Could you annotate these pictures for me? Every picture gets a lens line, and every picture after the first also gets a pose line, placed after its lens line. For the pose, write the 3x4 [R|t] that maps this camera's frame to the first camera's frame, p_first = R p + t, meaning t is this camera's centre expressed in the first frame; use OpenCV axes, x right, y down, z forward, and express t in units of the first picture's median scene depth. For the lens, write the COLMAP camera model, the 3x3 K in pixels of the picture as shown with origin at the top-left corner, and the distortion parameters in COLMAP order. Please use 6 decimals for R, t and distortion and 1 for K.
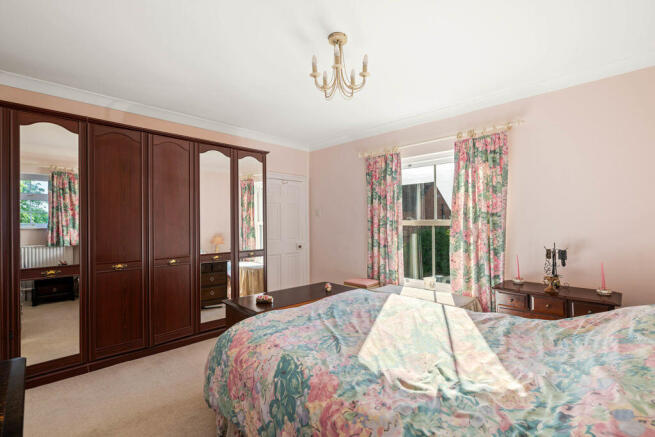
lens RADIAL K [[291.5, 0, 327.5], [0, 291.5, 218.5], [0, 0, 1]] dist [-0.000319, -0.000133]
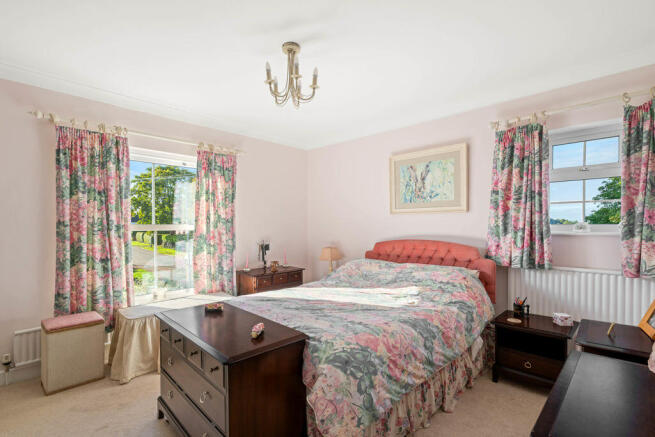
lens RADIAL K [[305.3, 0, 324.5], [0, 305.3, 227.9], [0, 0, 1]] dist [0.000665, -0.000309]
pose [[0.010655, -0.015243, 0.999827, -0.686962], [-0.018817, 0.999704, 0.015442, -0.009014], [-0.999766, -0.018979, 0.010365, 0.551441]]
